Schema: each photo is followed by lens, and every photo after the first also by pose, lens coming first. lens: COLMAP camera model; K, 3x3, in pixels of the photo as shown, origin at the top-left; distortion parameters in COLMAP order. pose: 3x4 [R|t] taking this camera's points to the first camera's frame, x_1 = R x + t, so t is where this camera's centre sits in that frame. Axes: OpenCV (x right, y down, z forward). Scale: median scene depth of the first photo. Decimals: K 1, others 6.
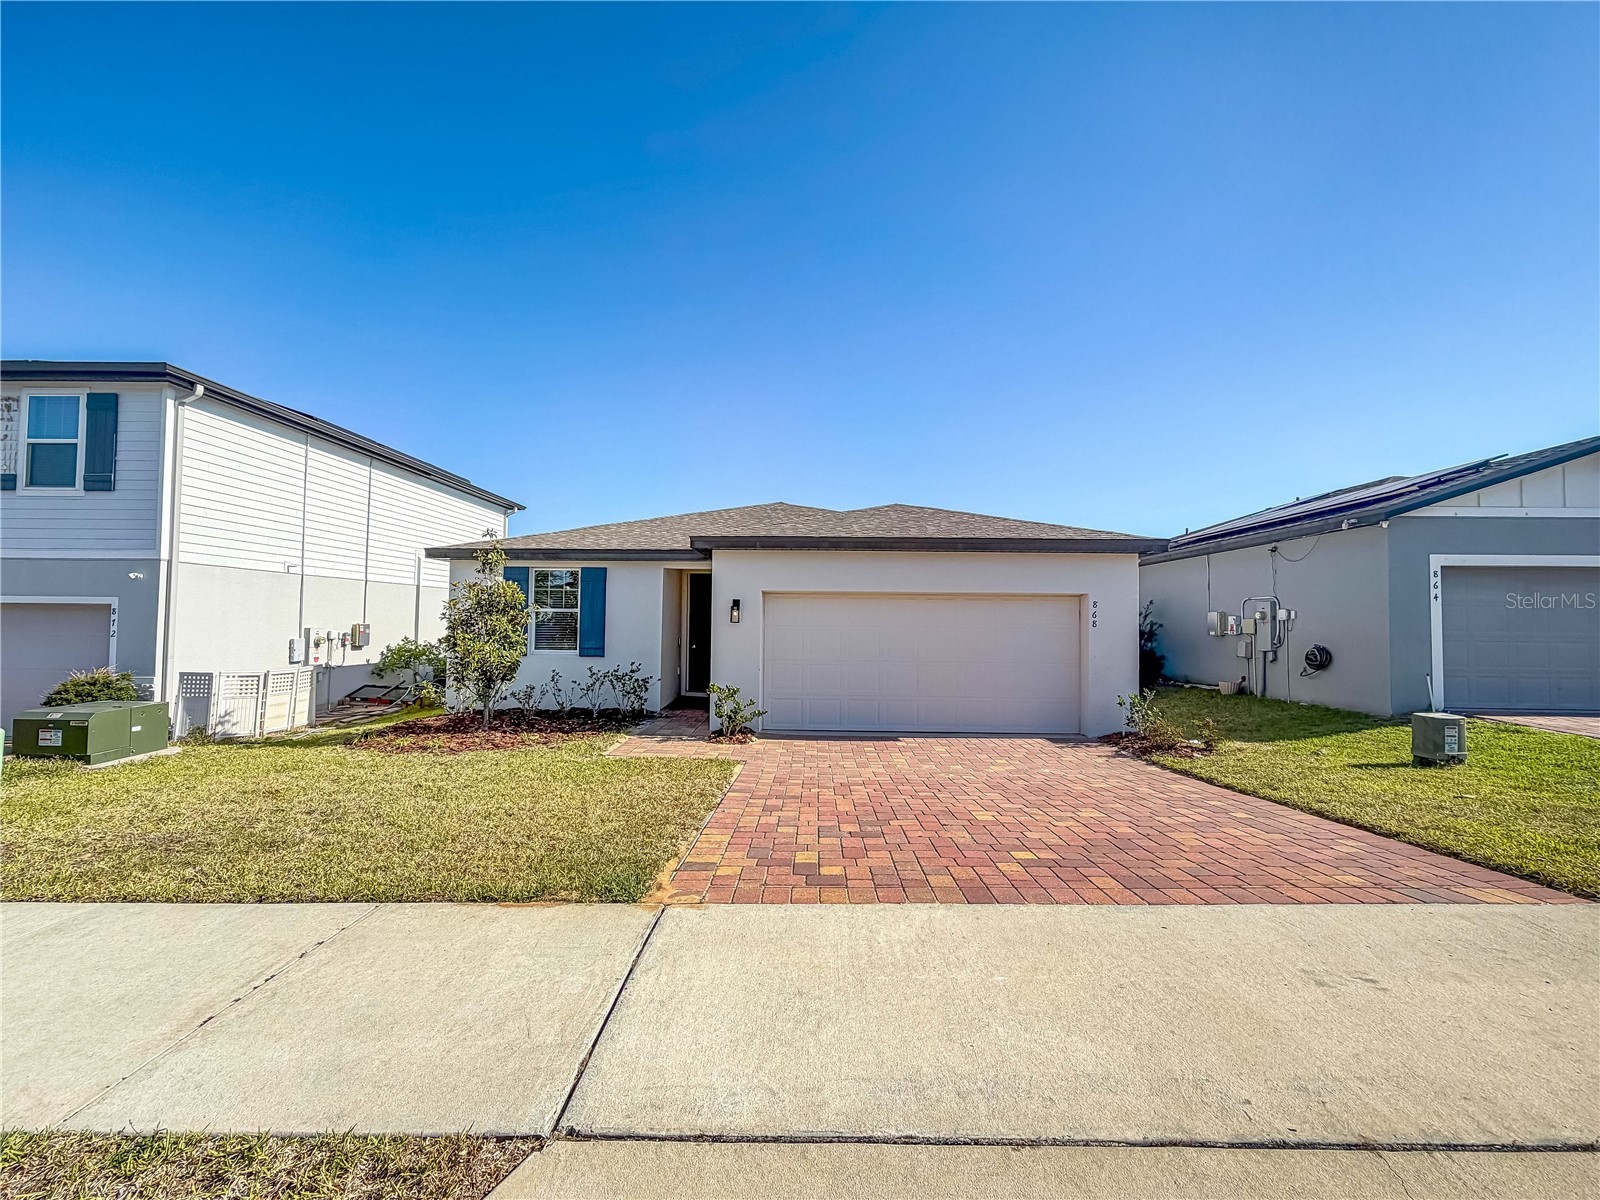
lens RADIAL K [[647.0, 0, 793.0], [0, 647.0, 581.9], [0, 0, 1]] dist [0.001038, 0.000058]
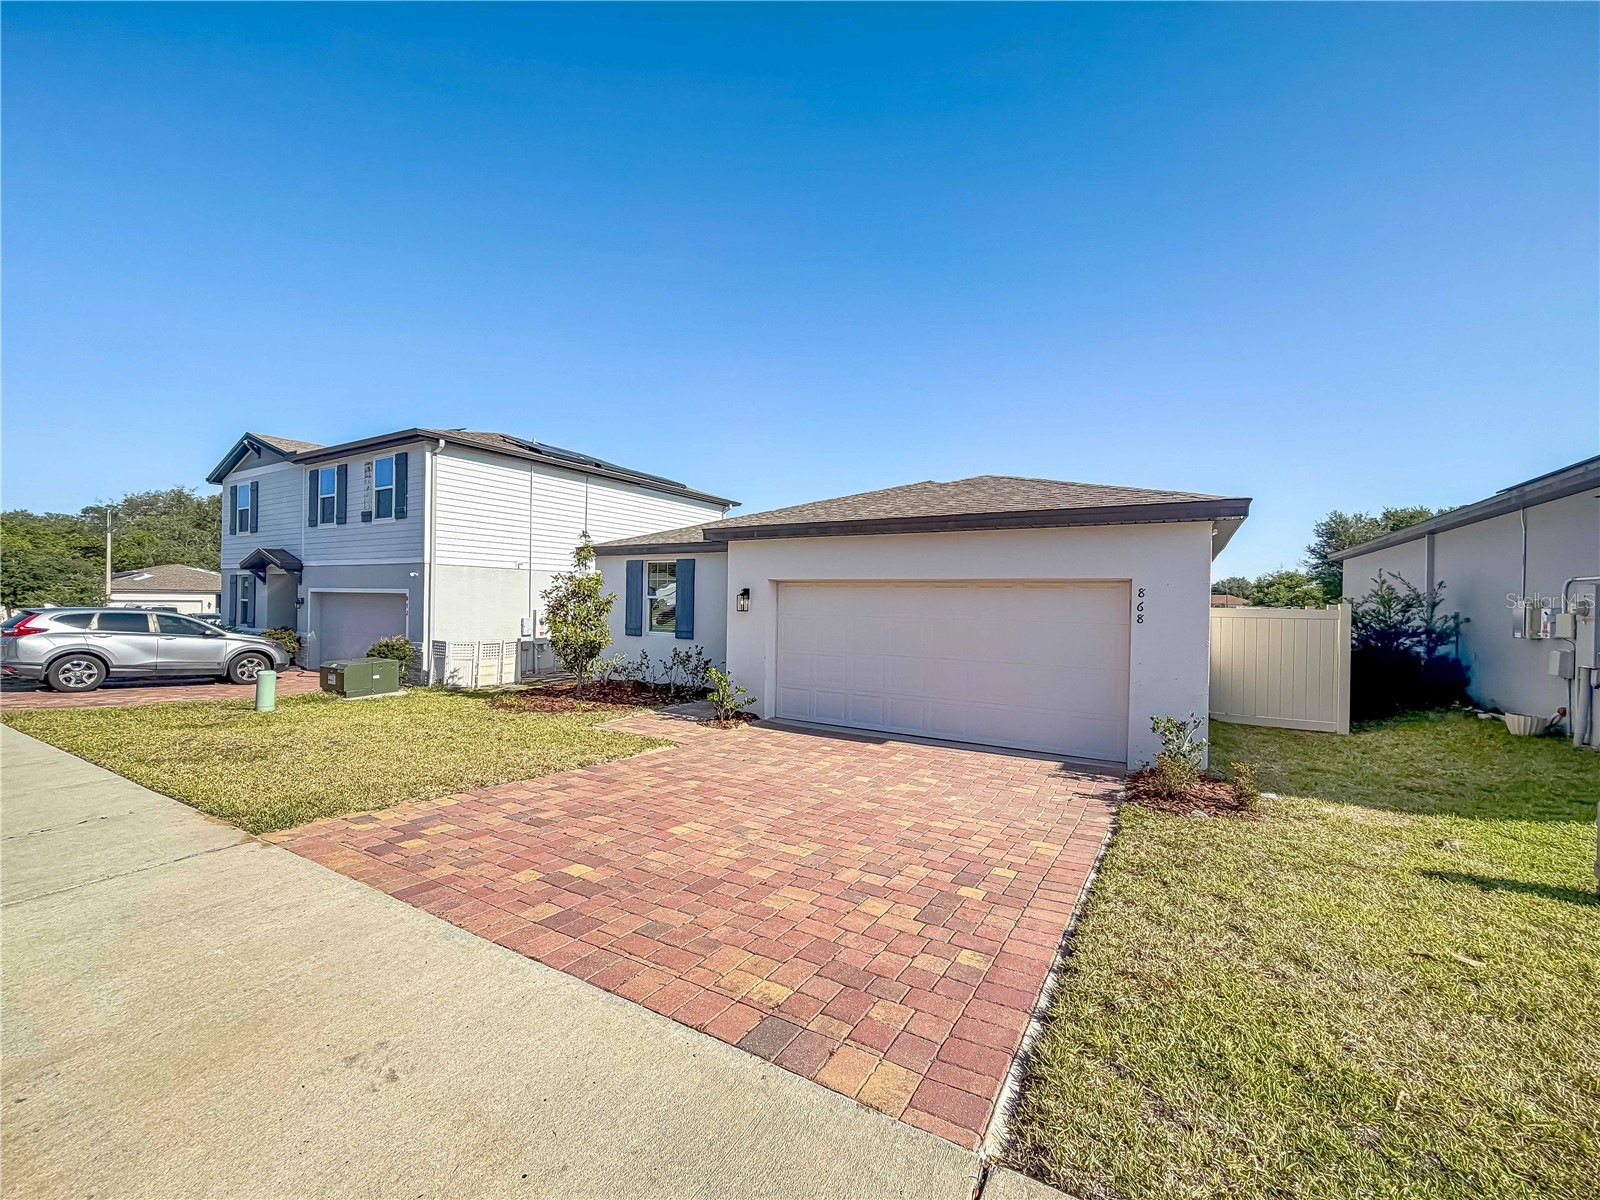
lens RADIAL K [[647.0, 0, 793.0], [0, 647.0, 581.9], [0, 0, 1]] dist [0.001038, 0.000058]
pose [[0.863500, -0.010379, -0.504242, 0.471432], [0.025356, 0.999417, 0.022849, -0.004311], [0.503711, -0.032516, 0.863260, 0.152833]]
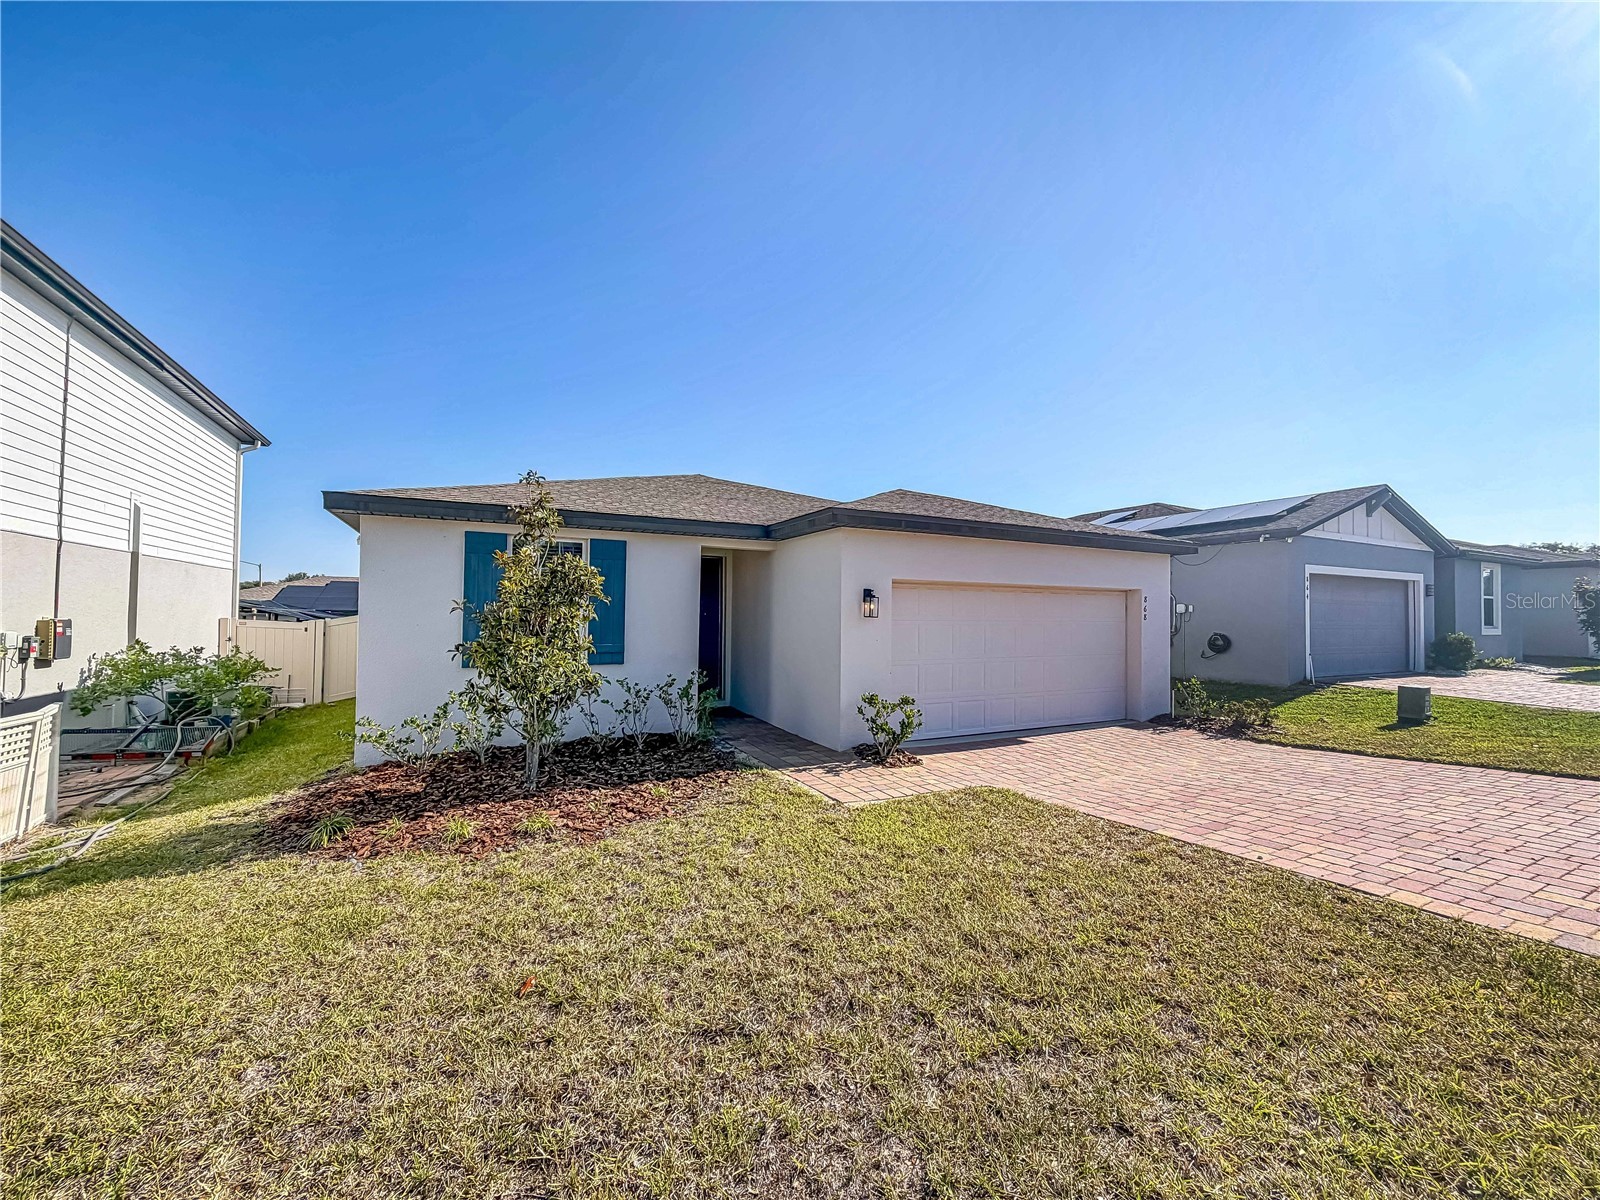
lens RADIAL K [[643.1, 0, 787.5], [0, 643.1, 594.4], [0, 0, 1]] dist [0.001443, 0.000076]
pose [[0.878113, 0.013265, 0.478269, -0.544157], [-0.030201, 0.999159, 0.027738, 0.014200], [-0.477499, -0.038801, 0.877775, 0.323436]]
